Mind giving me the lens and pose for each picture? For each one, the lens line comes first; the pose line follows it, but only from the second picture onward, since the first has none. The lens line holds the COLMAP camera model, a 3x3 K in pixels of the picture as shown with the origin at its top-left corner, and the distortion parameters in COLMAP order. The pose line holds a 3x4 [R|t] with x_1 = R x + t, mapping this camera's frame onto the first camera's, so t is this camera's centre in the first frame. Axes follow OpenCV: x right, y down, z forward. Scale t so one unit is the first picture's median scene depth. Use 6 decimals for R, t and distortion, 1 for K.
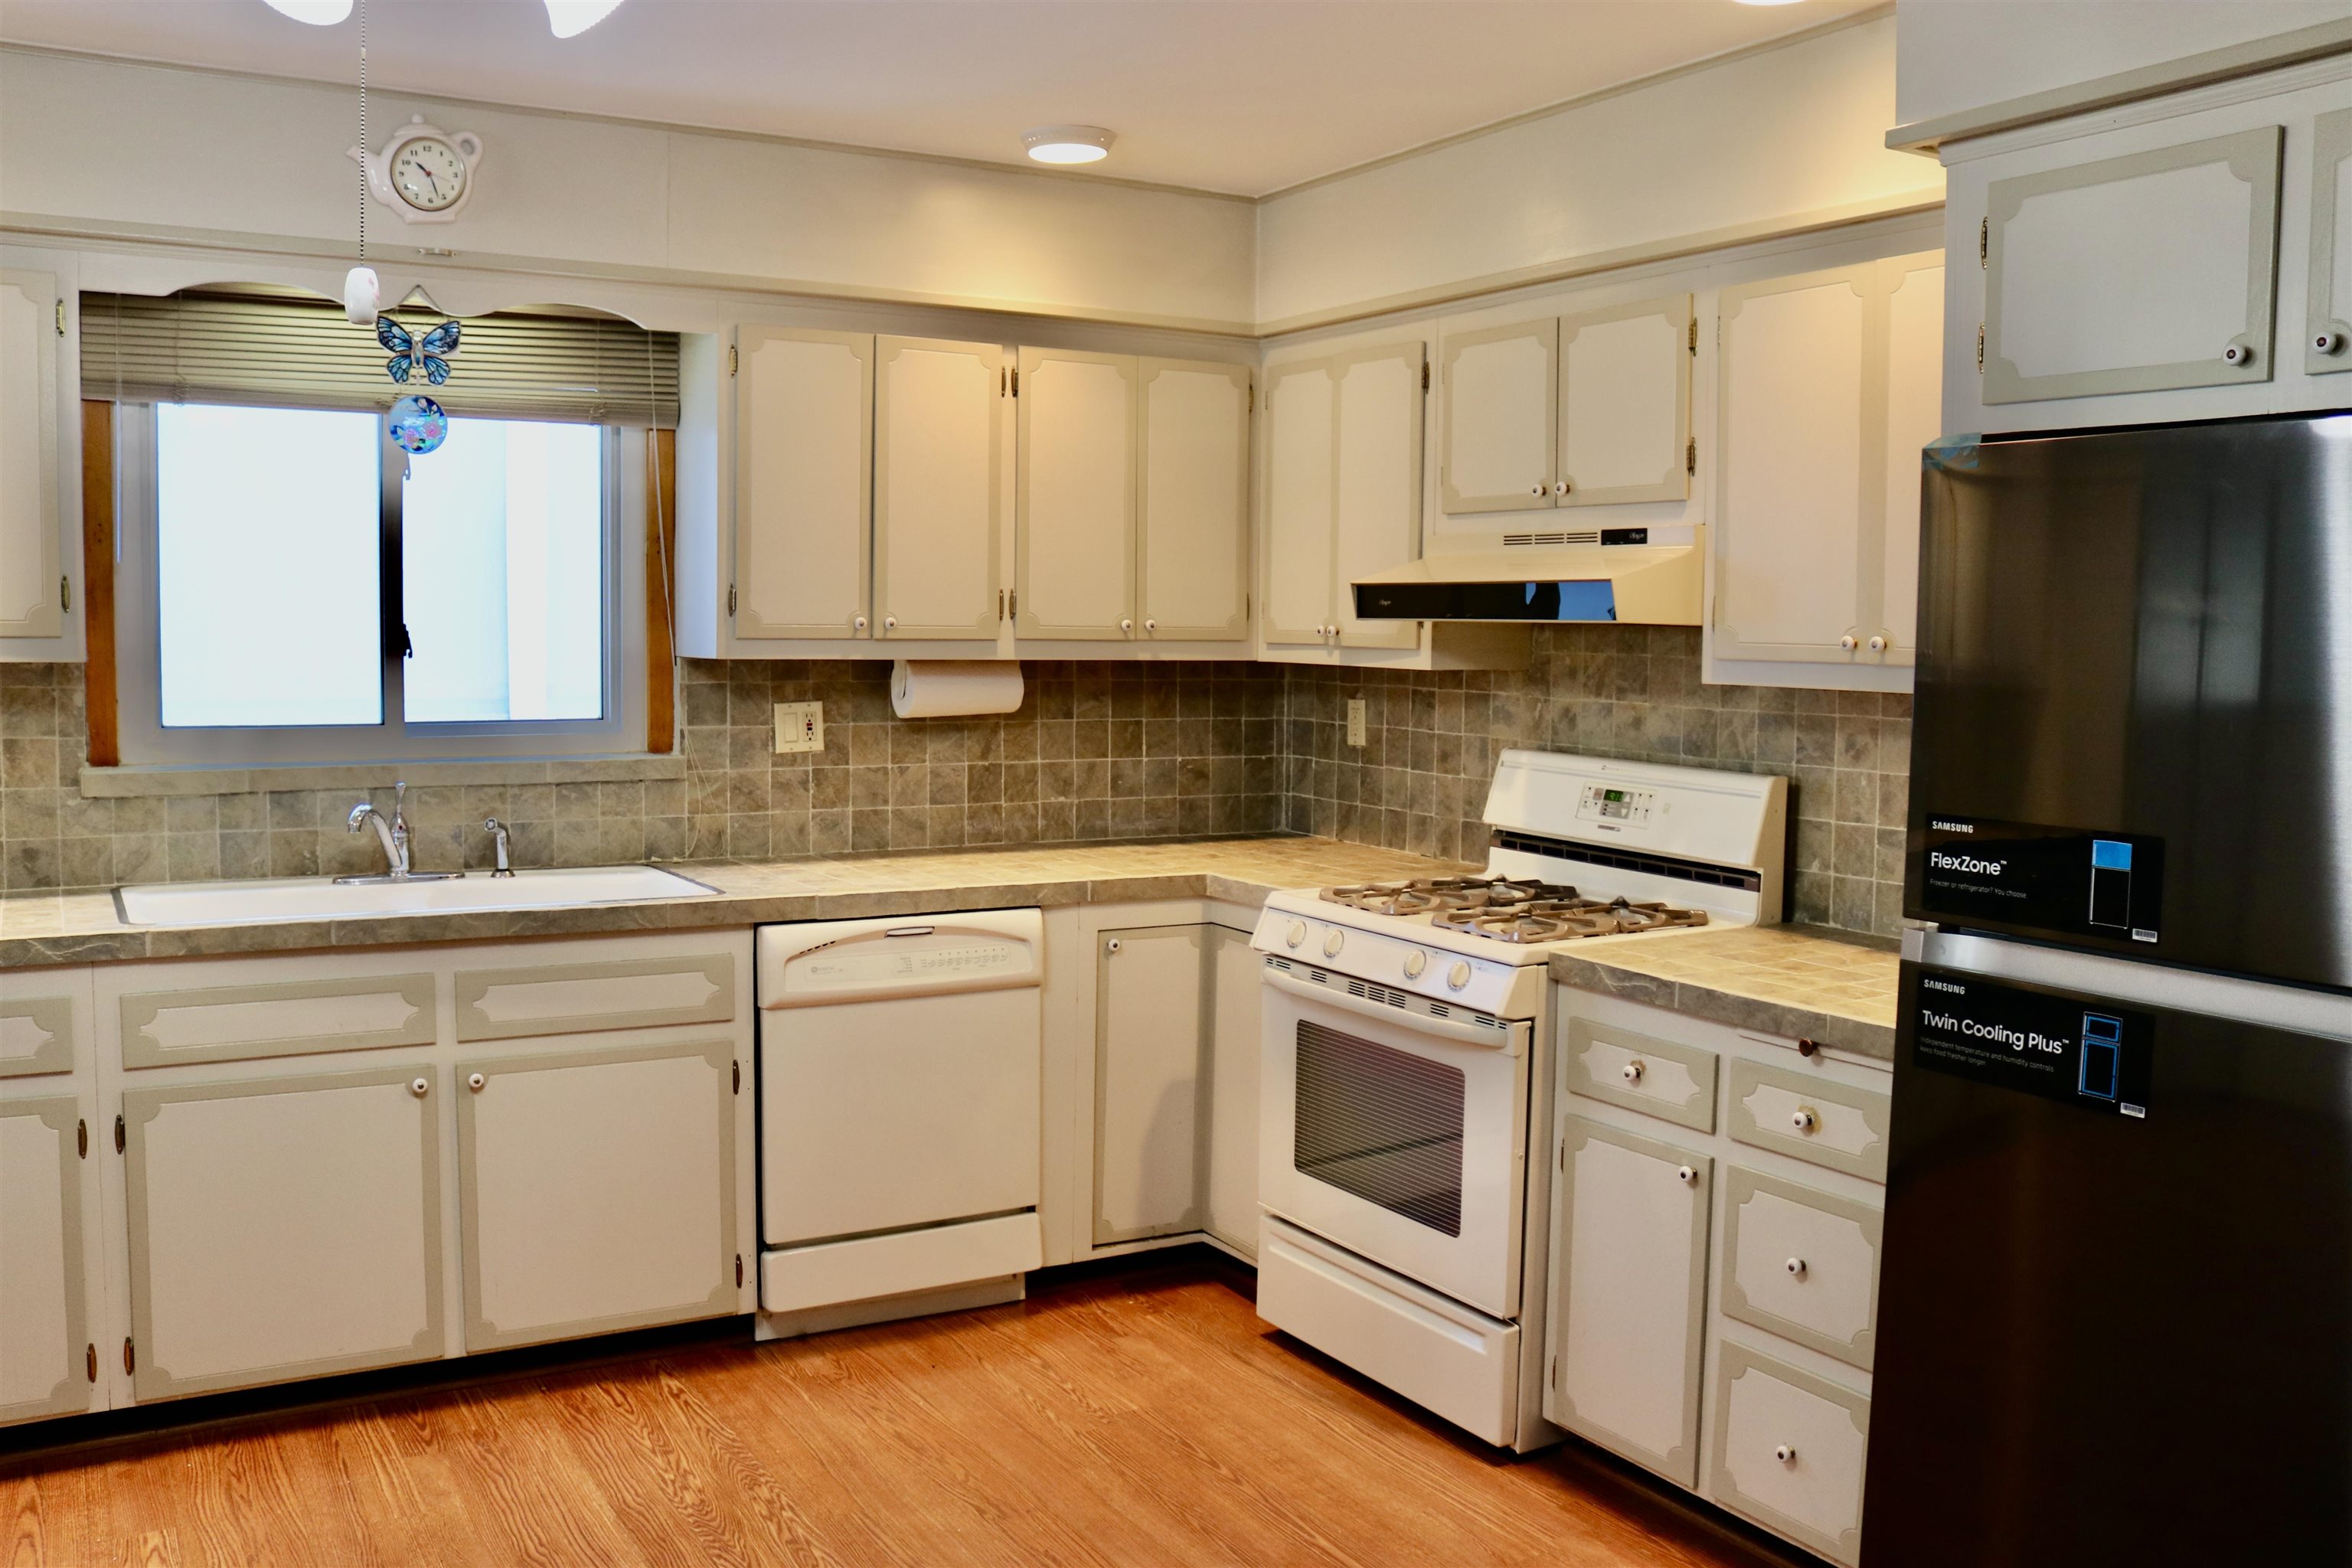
lens RADIAL K [[1969.6, 0, 1122.1], [0, 1969.6, 769.9], [0, 0, 1]] dist [-0.159292, 0.130263]
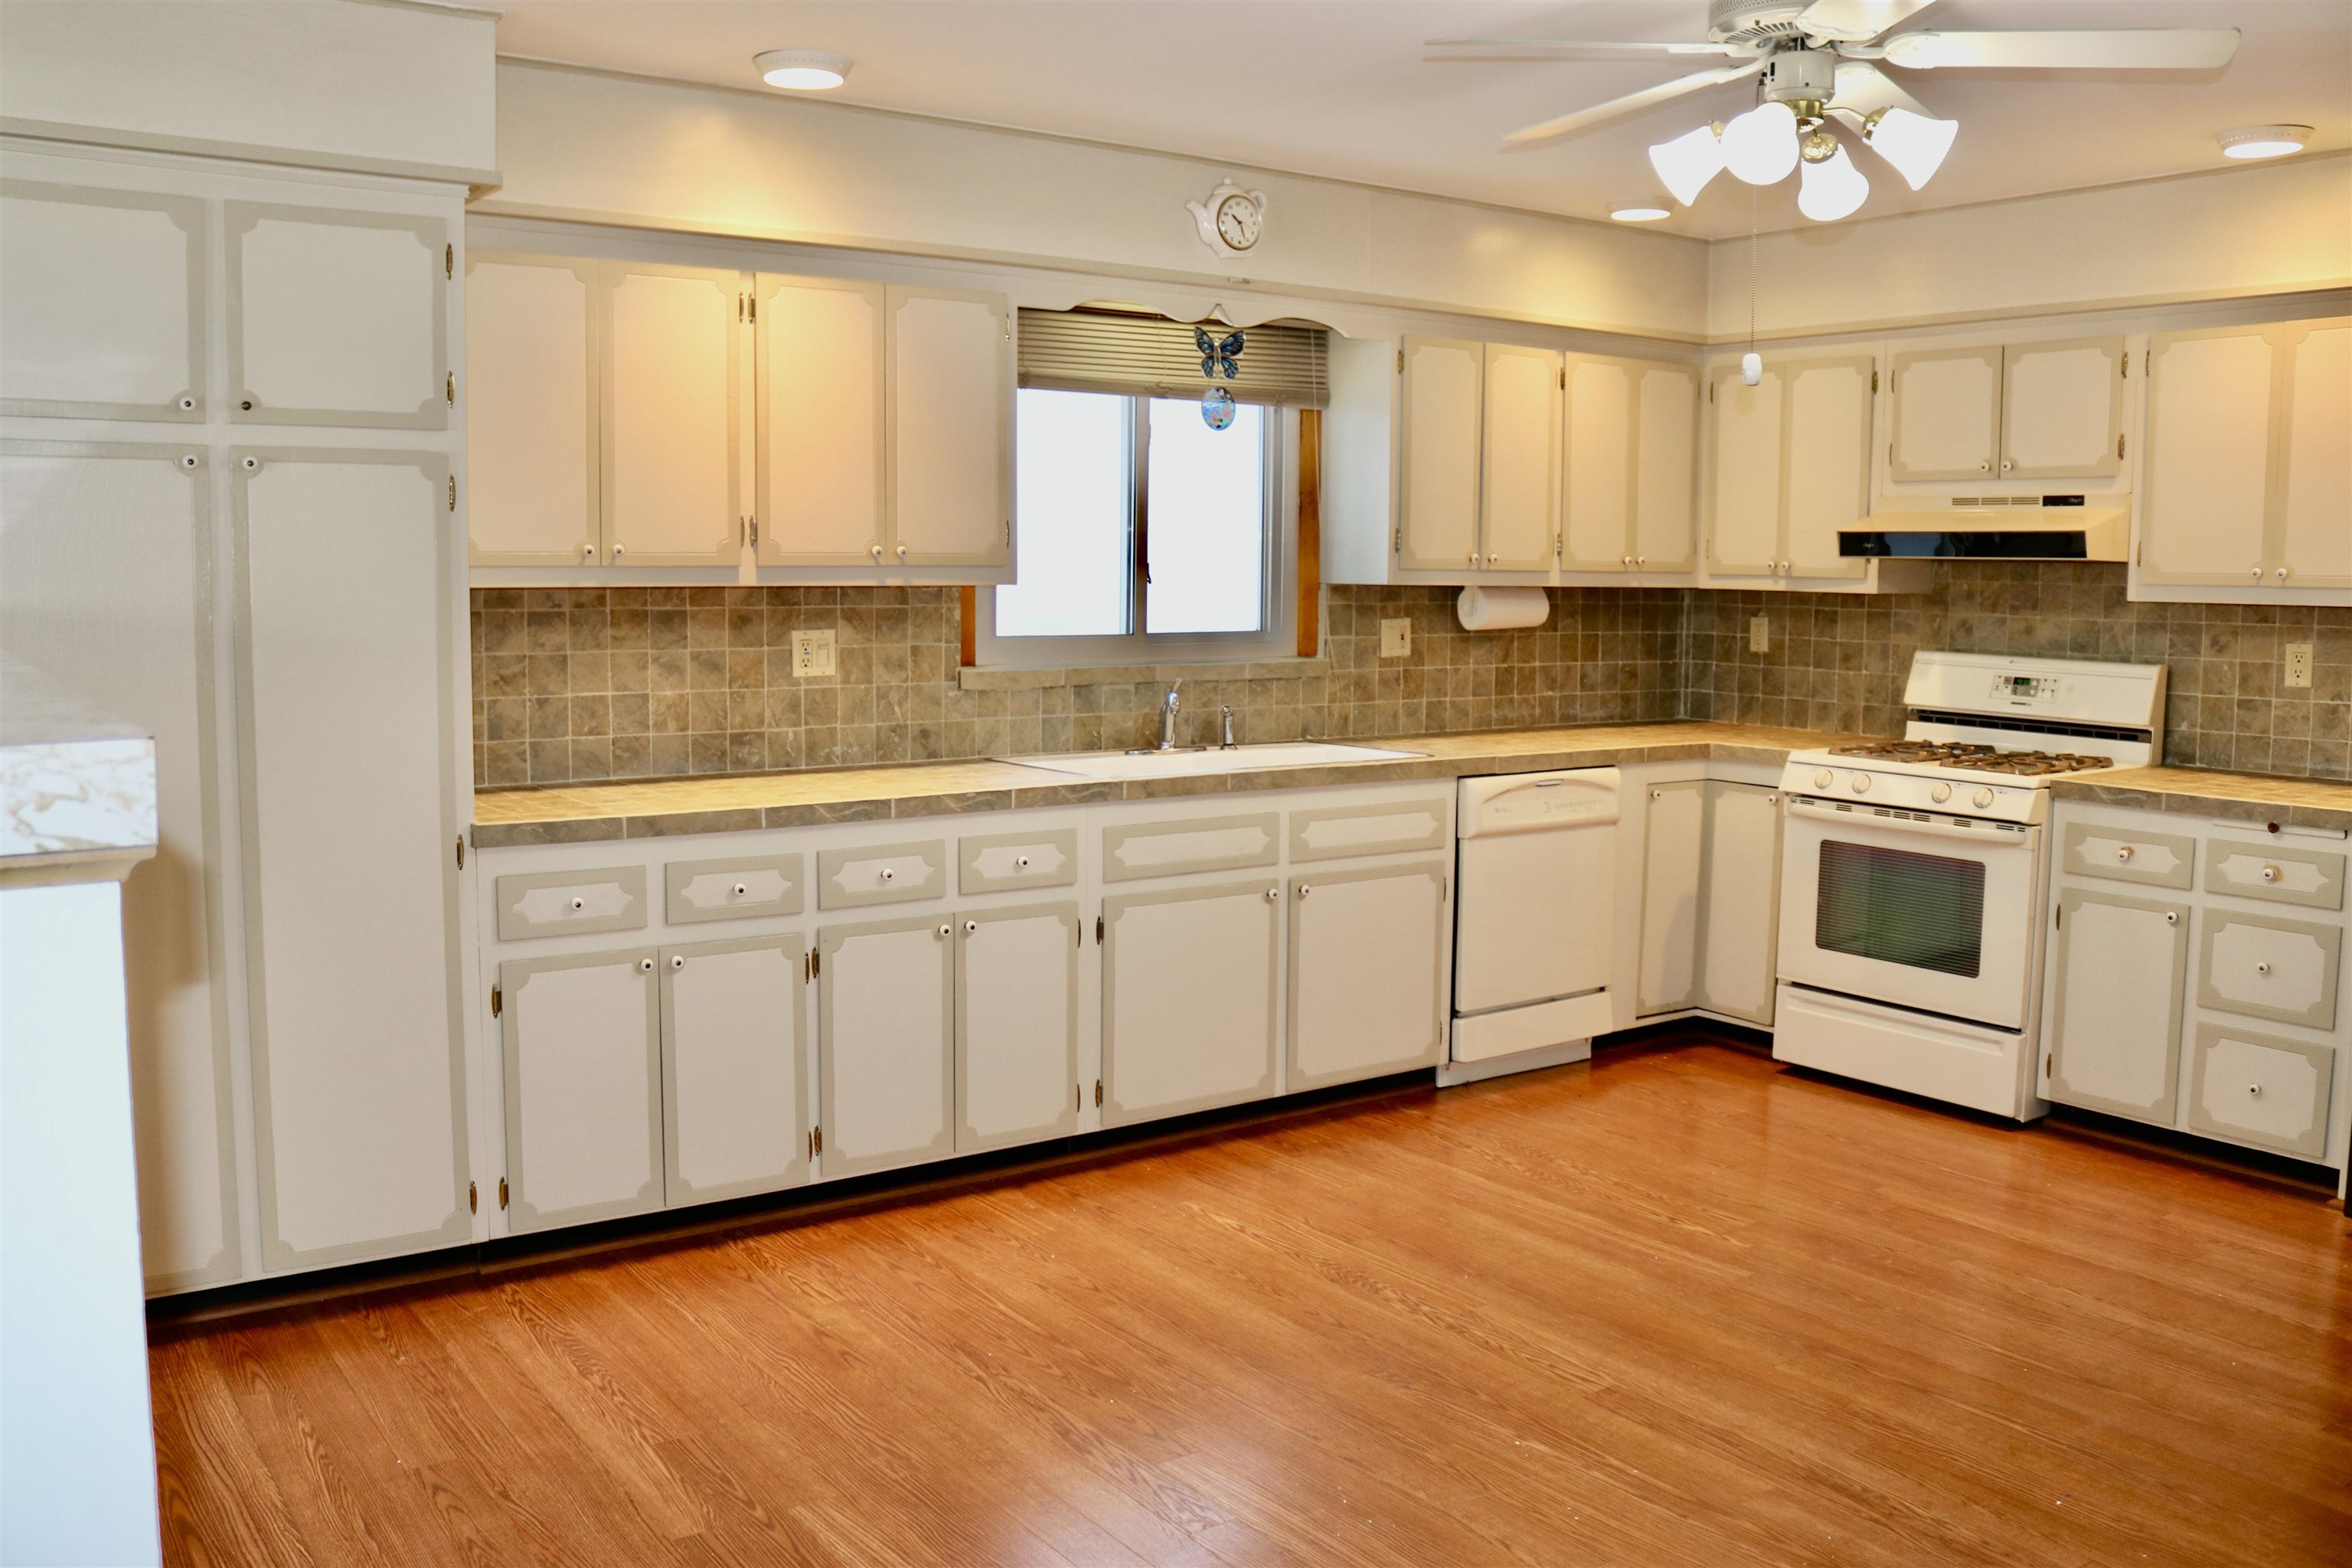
lens RADIAL K [[1969.6, 0, 1122.1], [0, 1969.6, 769.9], [0, 0, 1]] dist [-0.159292, 0.130263]
pose [[0.996333, -0.013635, 0.084465, -0.536698], [0.011027, 0.999450, 0.031262, 0.027812], [-0.084845, -0.030216, 0.995936, -0.348329]]
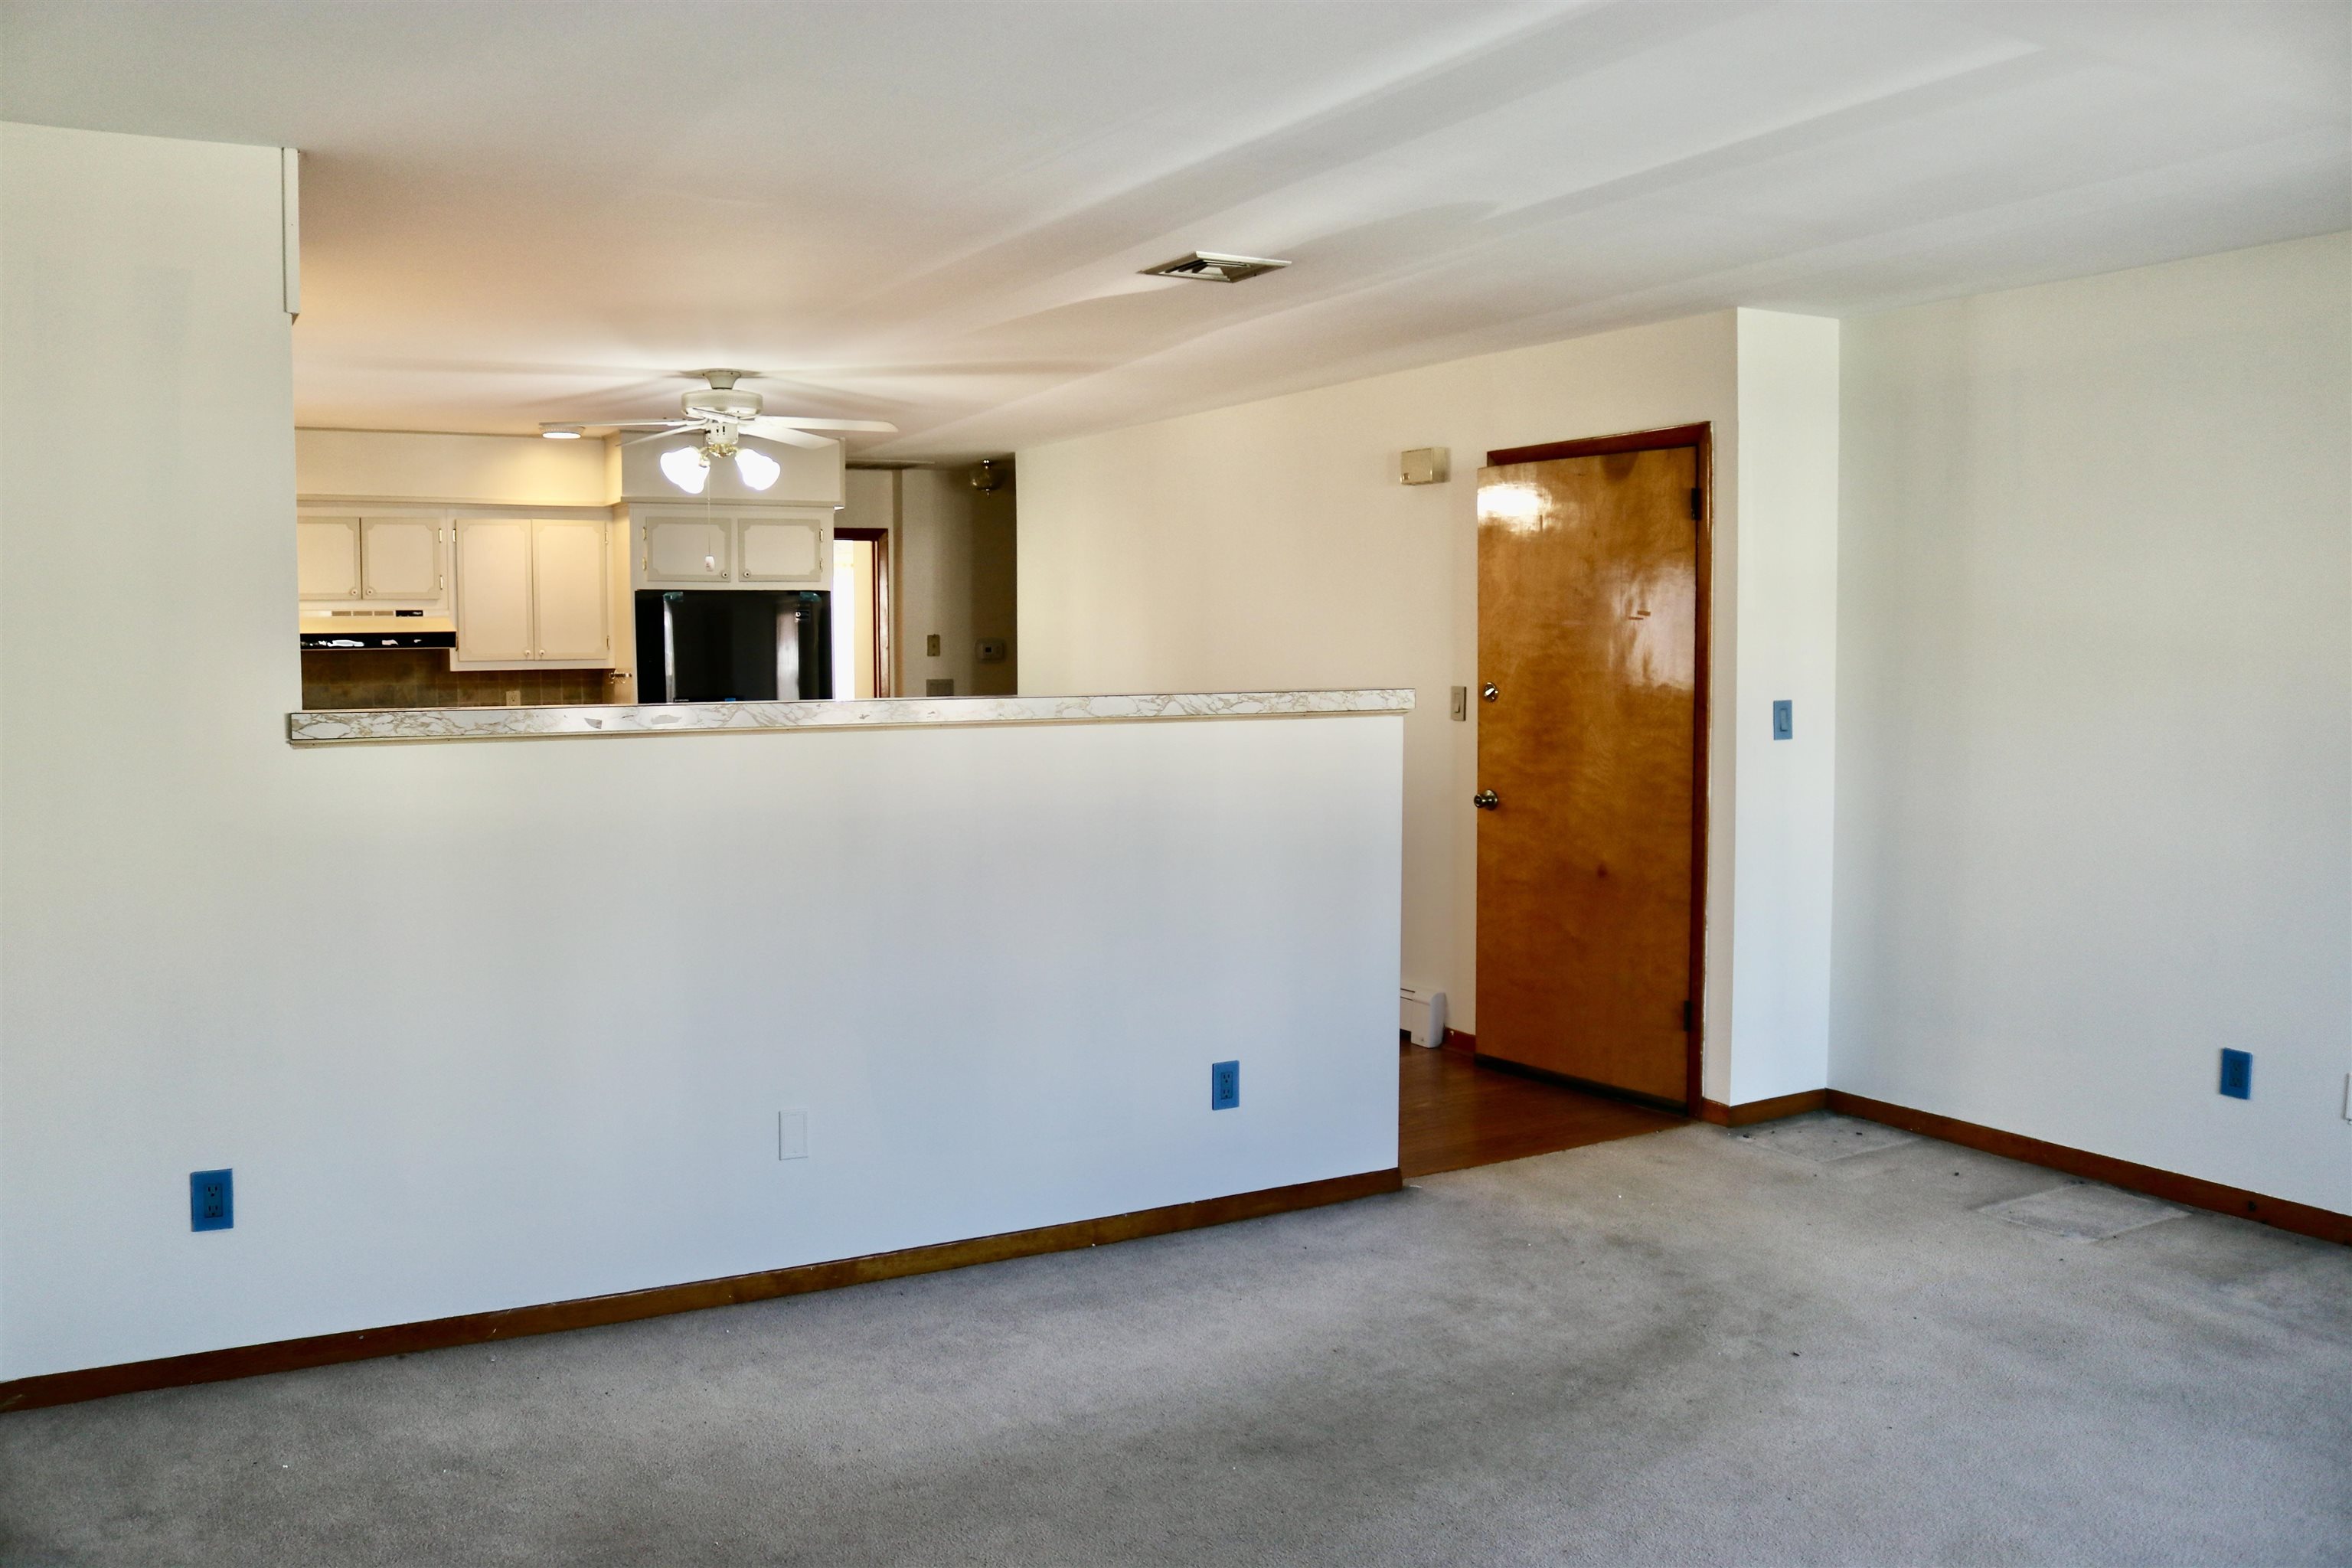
lens RADIAL K [[1932.7, 0, 1128.0], [0, 1932.7, 782.3], [0, 0, 1]] dist [-0.155352, 0.134228]
pose [[0.020478, -0.085173, 0.996156, -1.999178], [0.080922, 0.993237, 0.083260, -0.031873], [-0.996510, 0.078905, 0.027232, 0.046324]]
